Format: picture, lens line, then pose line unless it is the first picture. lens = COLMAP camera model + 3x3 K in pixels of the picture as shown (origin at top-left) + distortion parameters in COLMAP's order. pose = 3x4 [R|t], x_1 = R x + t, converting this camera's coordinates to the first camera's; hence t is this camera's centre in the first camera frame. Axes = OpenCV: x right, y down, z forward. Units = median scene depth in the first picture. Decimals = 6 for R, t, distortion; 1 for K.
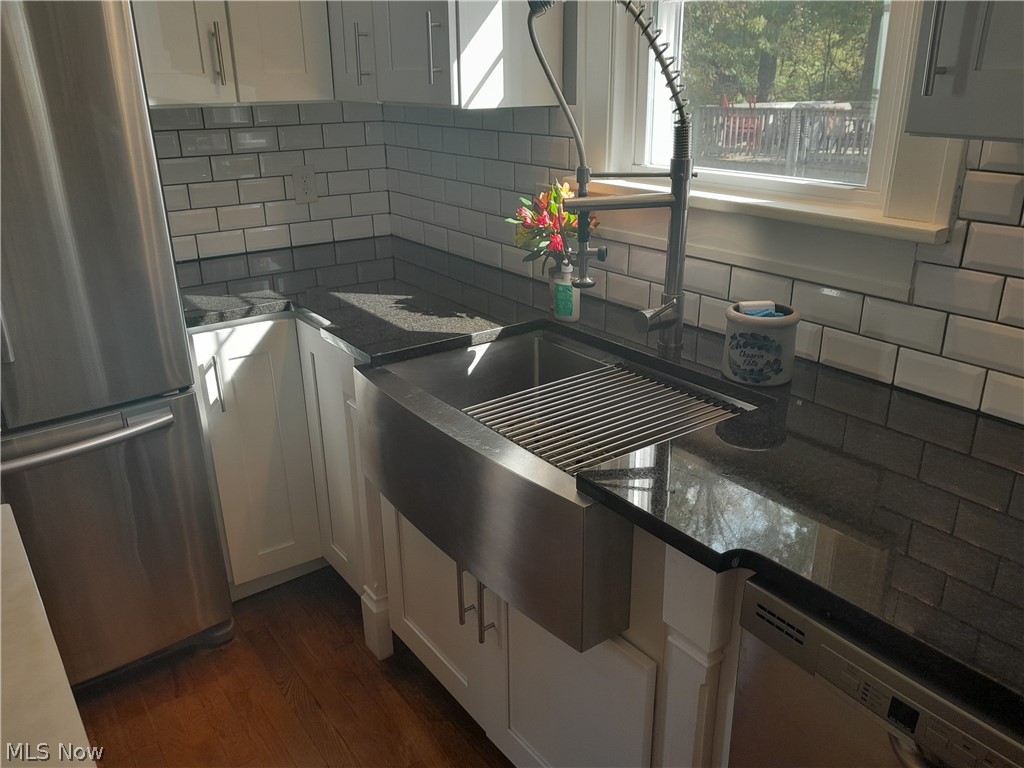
lens RADIAL K [[806.3, 0, 511.6], [0, 806.3, 381.0], [0, 0, 1]] dist [0.006559, 0.016192]
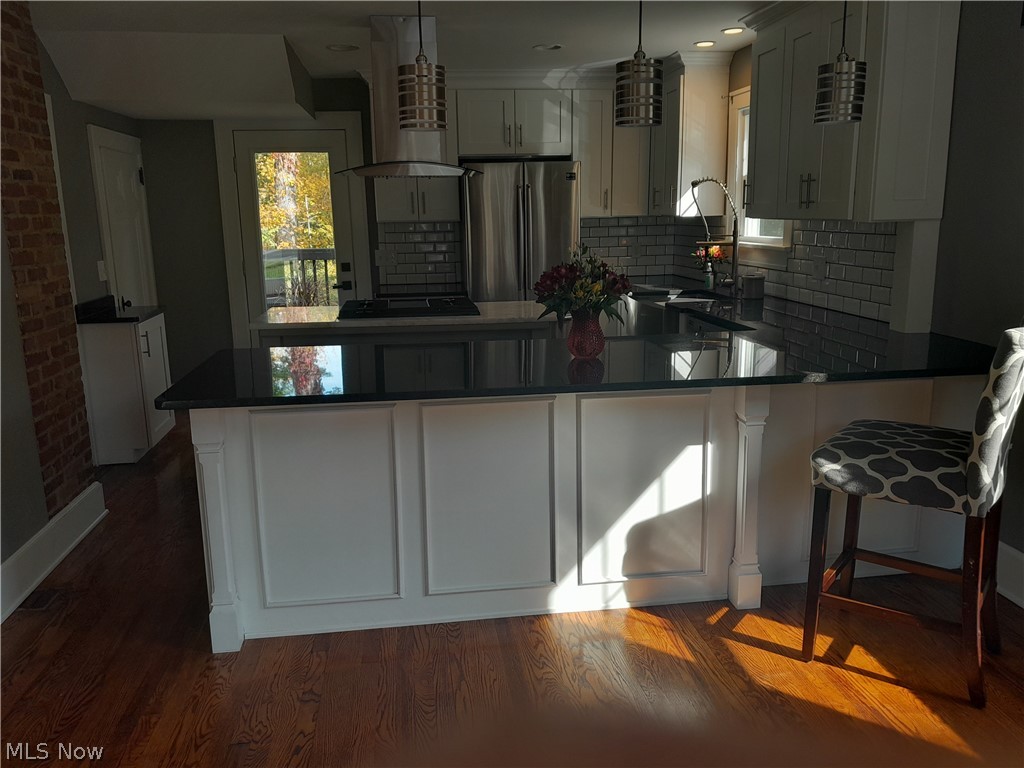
lens RADIAL K [[806.3, 0, 504.2], [0, 806.3, 367.9], [0, 0, 1]] dist [0.006559, 0.016192]
pose [[0.878197, 0.085841, -0.470532, 0.884212], [-0.161794, 0.979085, -0.123352, 0.727464], [0.450102, 0.184457, 0.873718, -1.907139]]
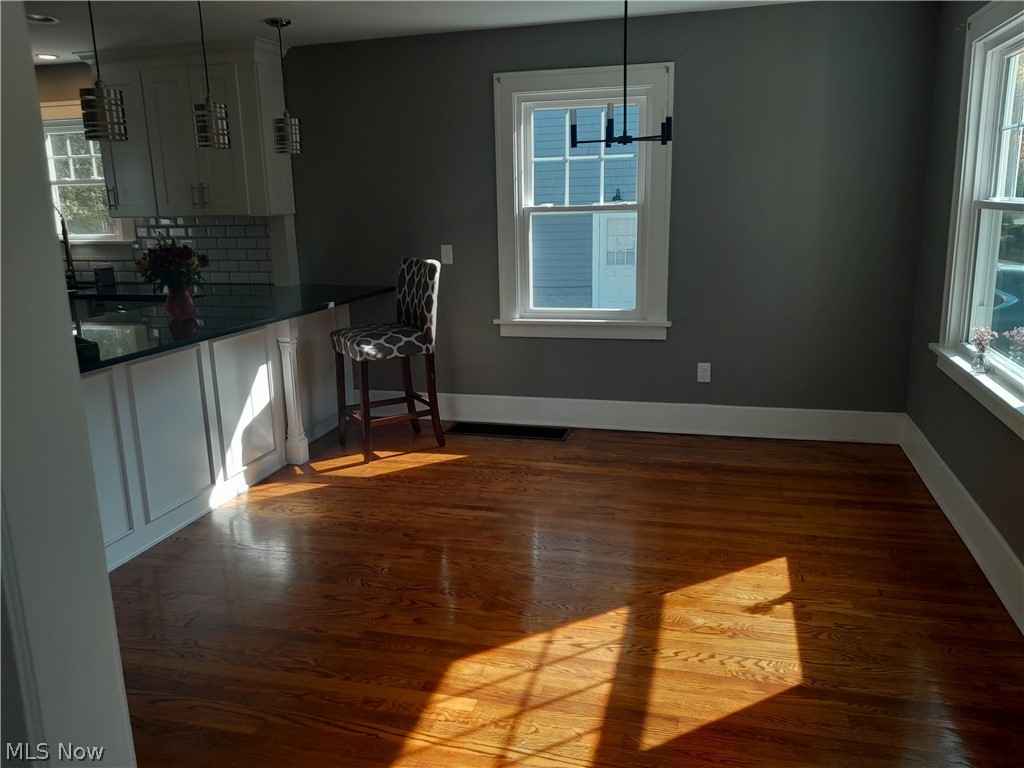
lens RADIAL K [[806.3, 0, 517.6], [0, 806.3, 381.8], [0, 0, 1]] dist [0.006559, 0.016192]
pose [[0.776707, -0.144771, 0.612999, -0.490474], [0.235998, 0.969220, -0.070125, 1.029195], [-0.583979, 0.199133, 0.786965, -2.663103]]
